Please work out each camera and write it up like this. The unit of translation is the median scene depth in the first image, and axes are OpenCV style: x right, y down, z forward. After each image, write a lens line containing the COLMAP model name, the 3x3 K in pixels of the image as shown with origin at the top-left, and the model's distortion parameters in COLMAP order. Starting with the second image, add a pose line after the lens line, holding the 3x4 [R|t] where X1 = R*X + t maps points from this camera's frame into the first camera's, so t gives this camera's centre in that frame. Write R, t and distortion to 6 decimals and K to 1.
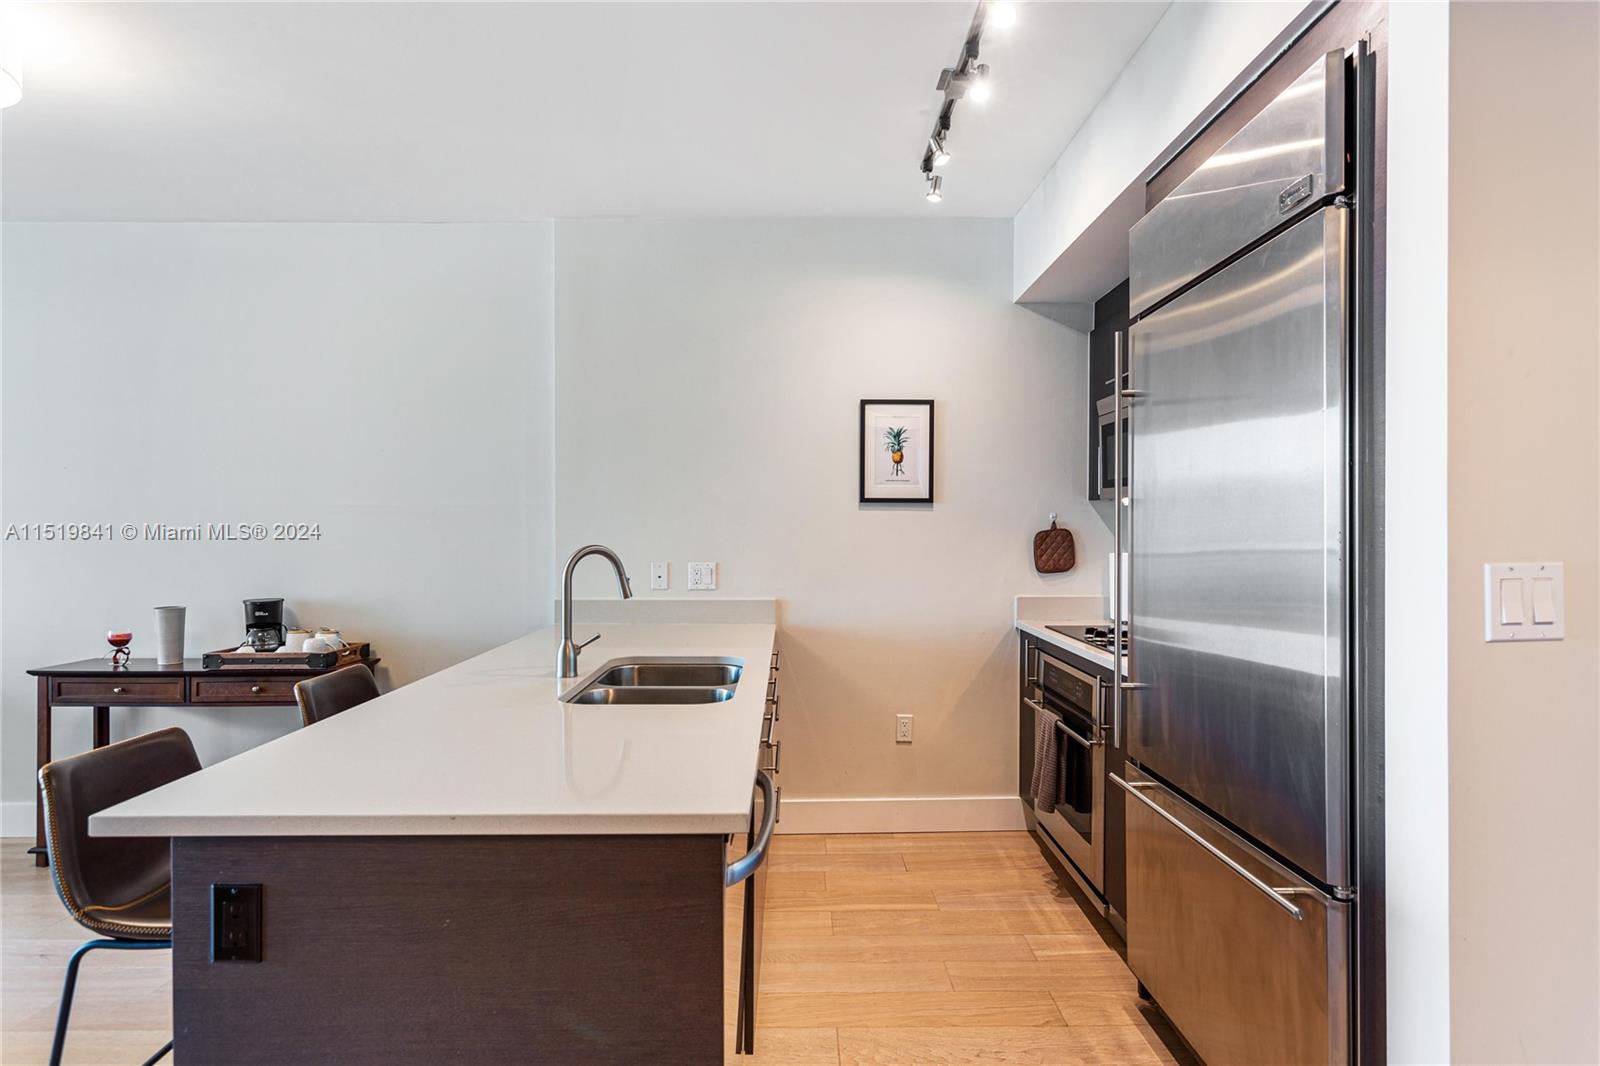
lens RADIAL K [[867.5, 0, 800.0], [0, 867.5, 533.0], [0, 0, 1]] dist [-0.000546, 0.000123]
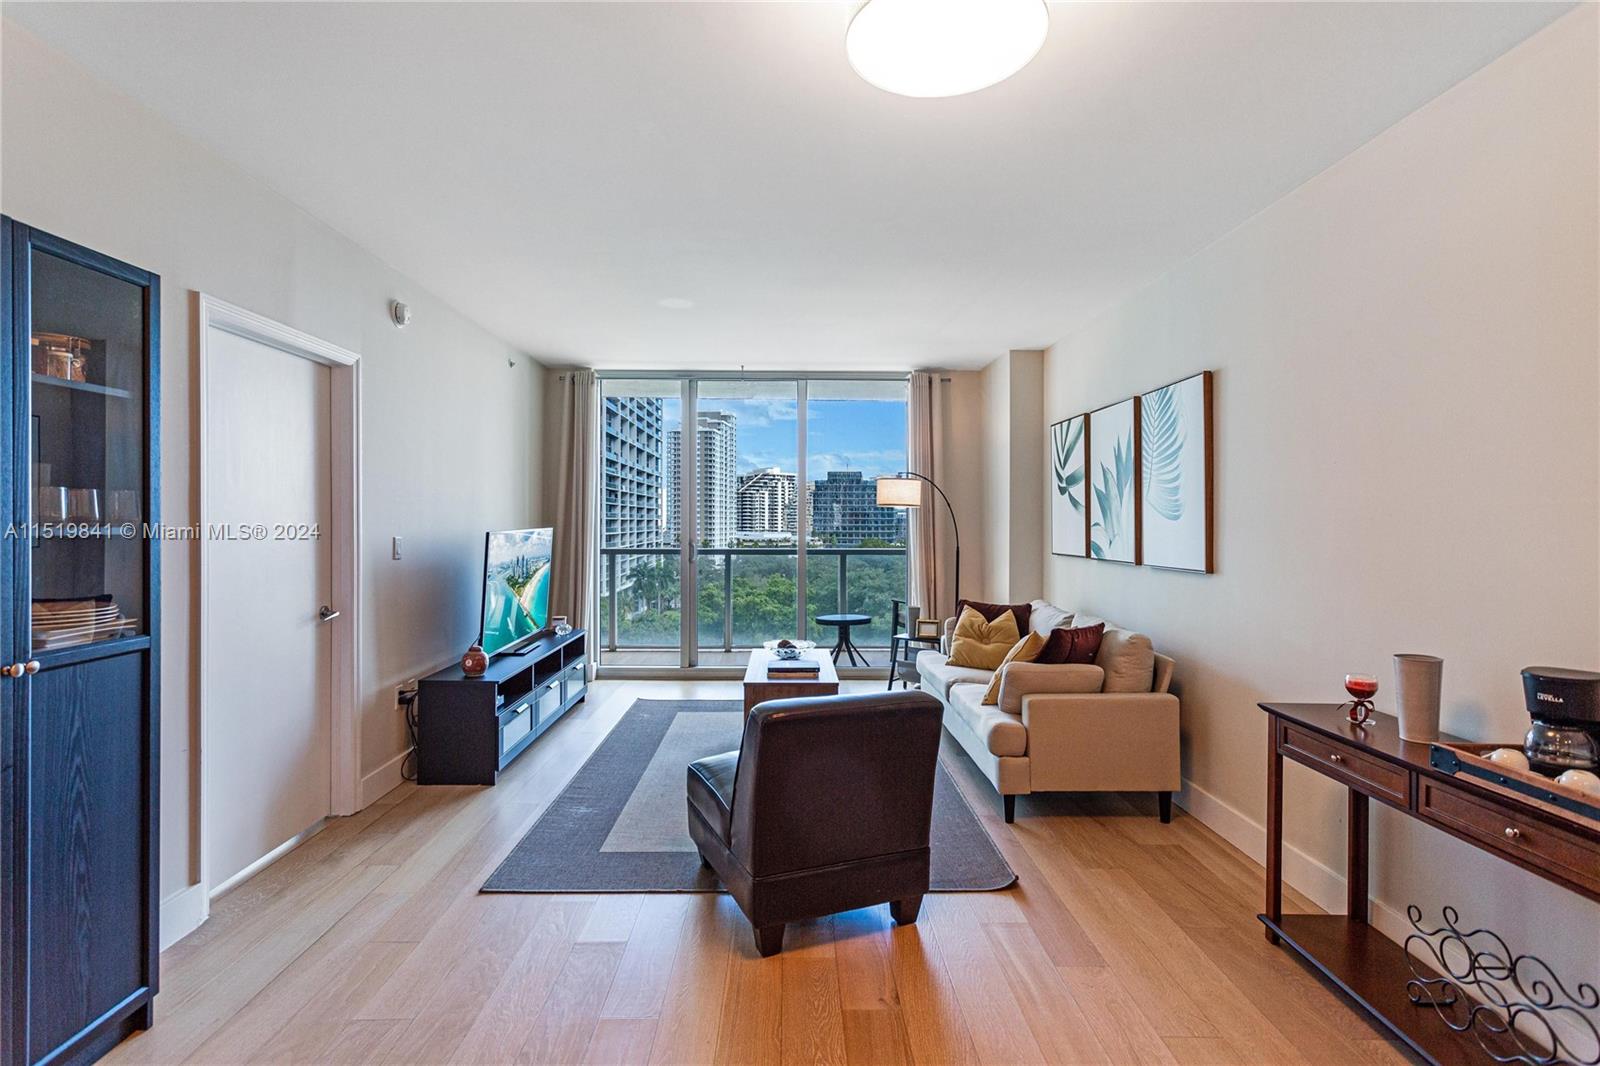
lens RADIAL K [[776.1, 0, 791.1], [0, 776.1, 520.1], [0, 0, 1]] dist [0.014173, 0.000214]
pose [[0.009874, -0.000661, -0.999951, -0.120438], [-0.011108, 0.999938, -0.000770, -0.015531], [0.999890, 0.011115, 0.009866, 0.509921]]
